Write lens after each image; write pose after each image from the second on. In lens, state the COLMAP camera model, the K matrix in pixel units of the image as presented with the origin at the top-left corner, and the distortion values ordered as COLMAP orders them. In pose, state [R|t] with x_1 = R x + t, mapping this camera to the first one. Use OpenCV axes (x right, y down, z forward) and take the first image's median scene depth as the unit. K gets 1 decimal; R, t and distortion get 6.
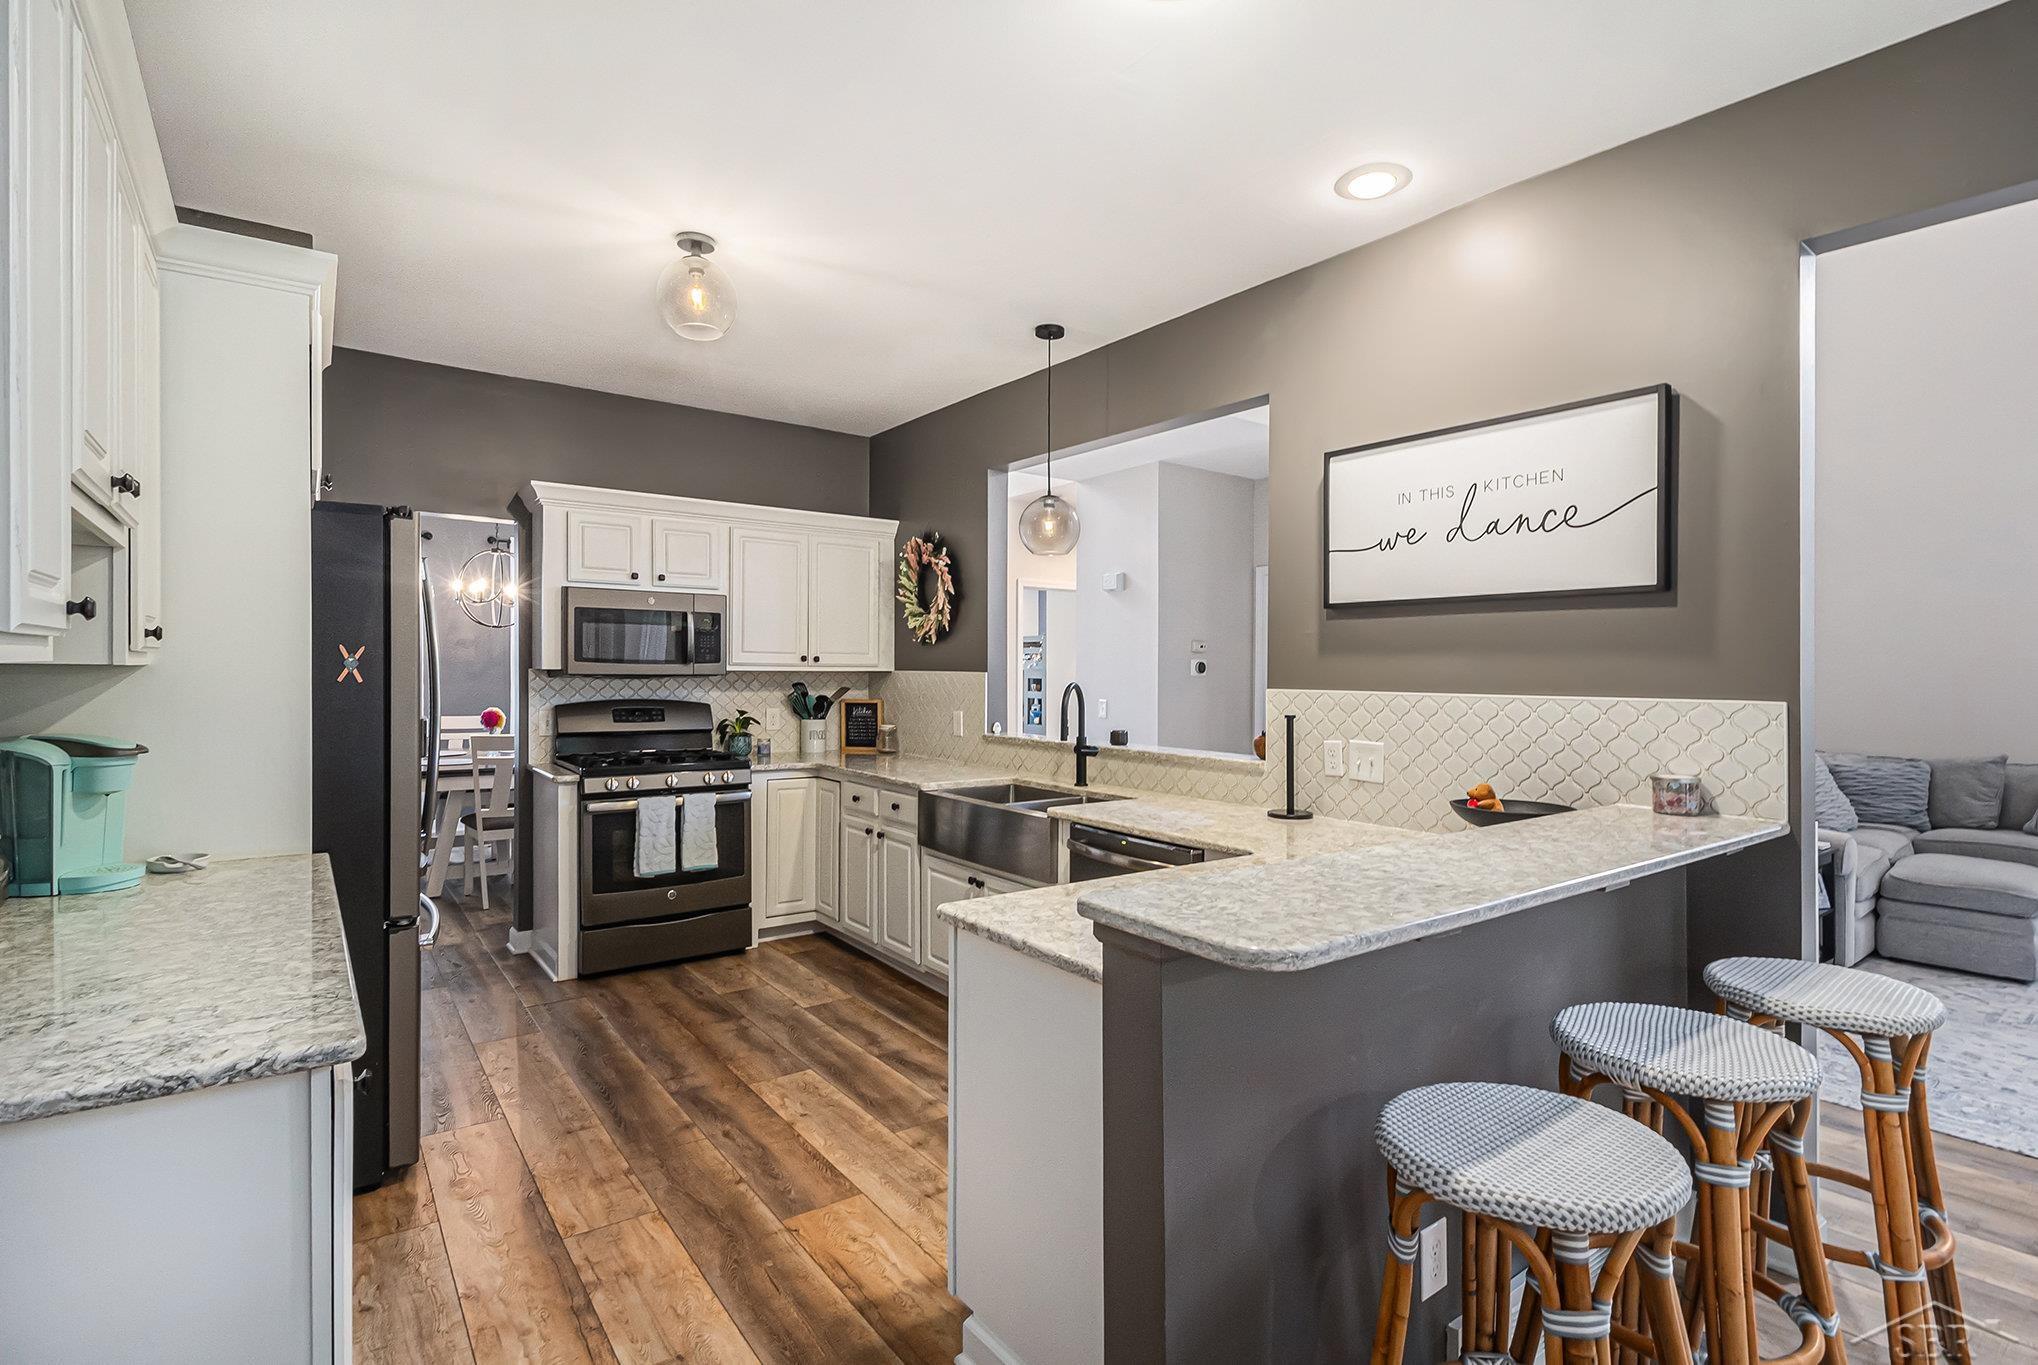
lens RADIAL K [[978.6, 0, 1036.1], [0, 978.6, 693.8], [0, 0, 1]] dist [-0.005928, -0.004361]
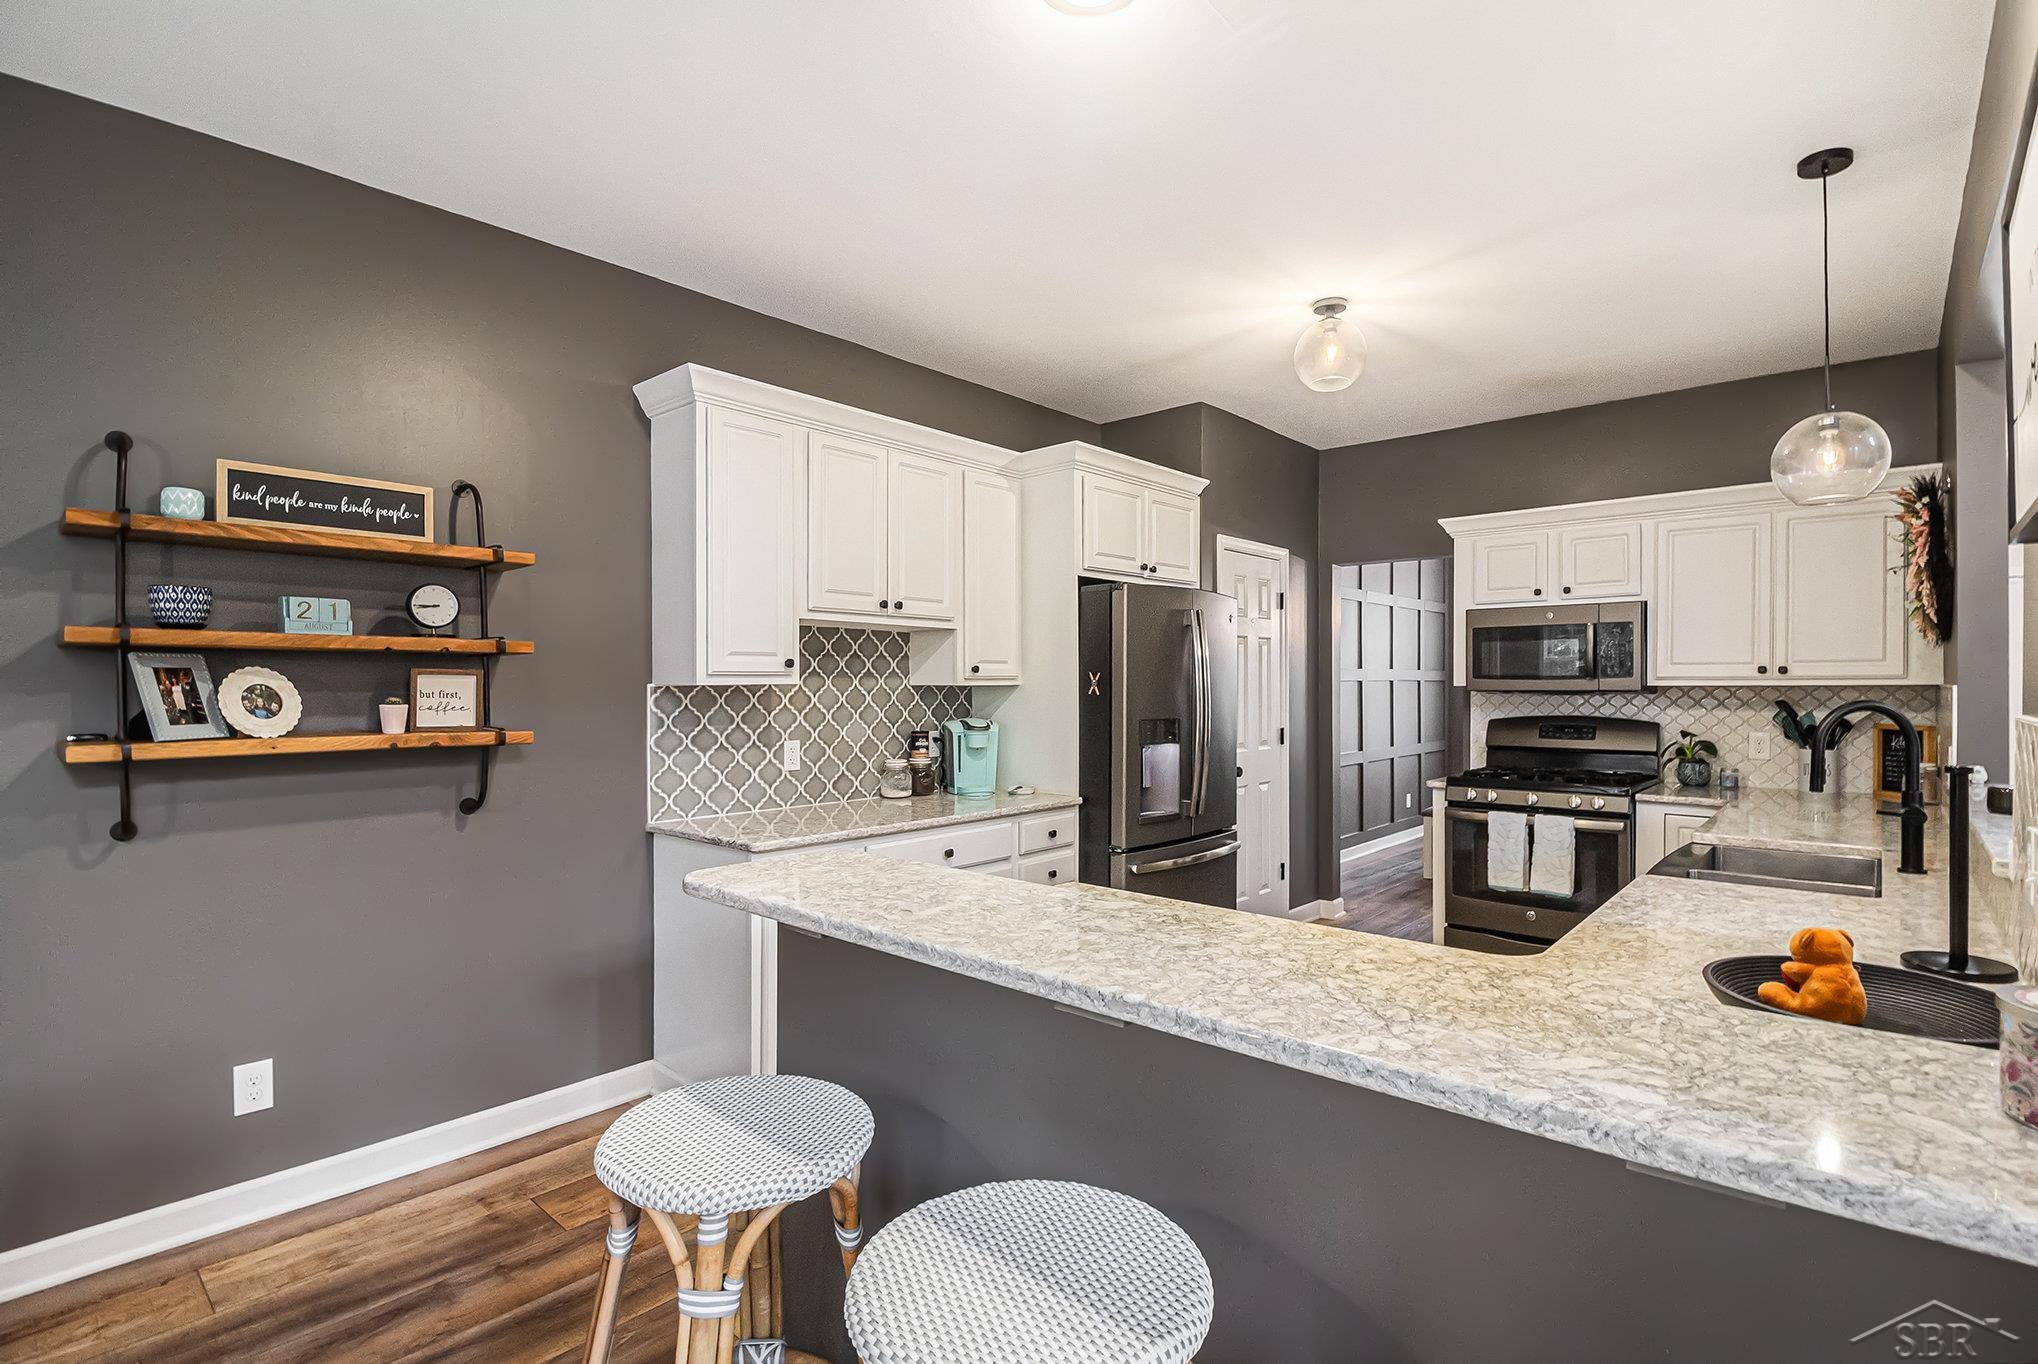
lens RADIAL K [[978.6, 0, 1049.8], [0, 978.6, 690.4], [0, 0, 1]] dist [-0.005928, -0.004361]
pose [[0.212619, -0.006269, -0.977115, 0.498673], [-0.017420, 0.999796, -0.010205, -0.001108], [0.976980, 0.019191, 0.212466, 0.330472]]
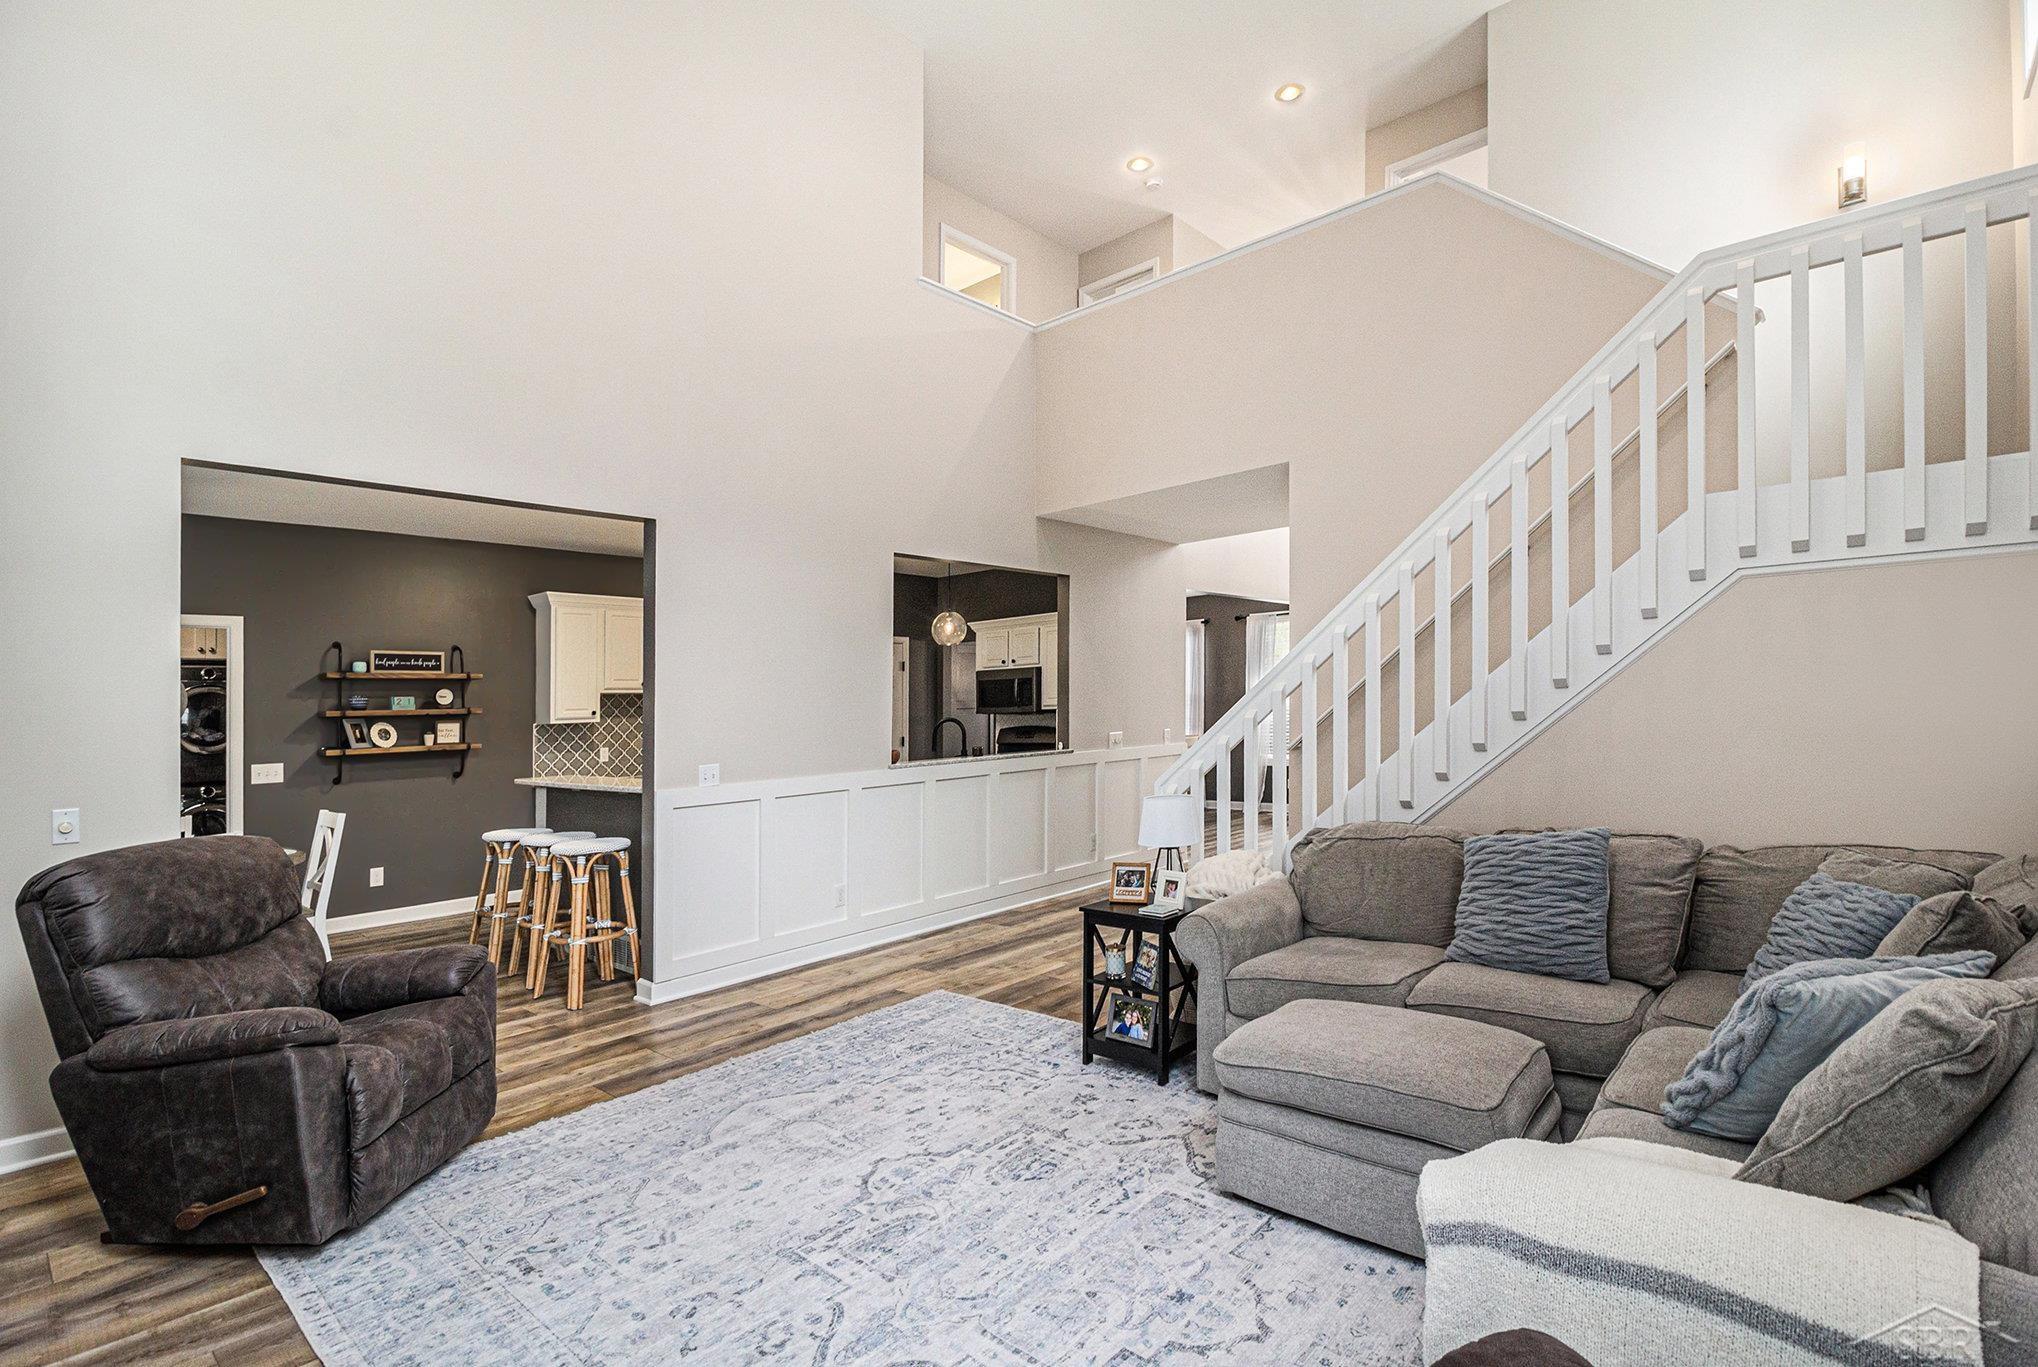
lens RADIAL K [[978.6, 0, 1014.1], [0, 978.6, 643.1], [0, 0, 1]] dist [-0.005928, -0.004361]
pose [[0.188747, -0.082861, -0.978524, 1.601681], [0.011747, 0.996553, -0.082122, 0.001500], [0.981956, 0.004006, 0.189069, 0.708142]]
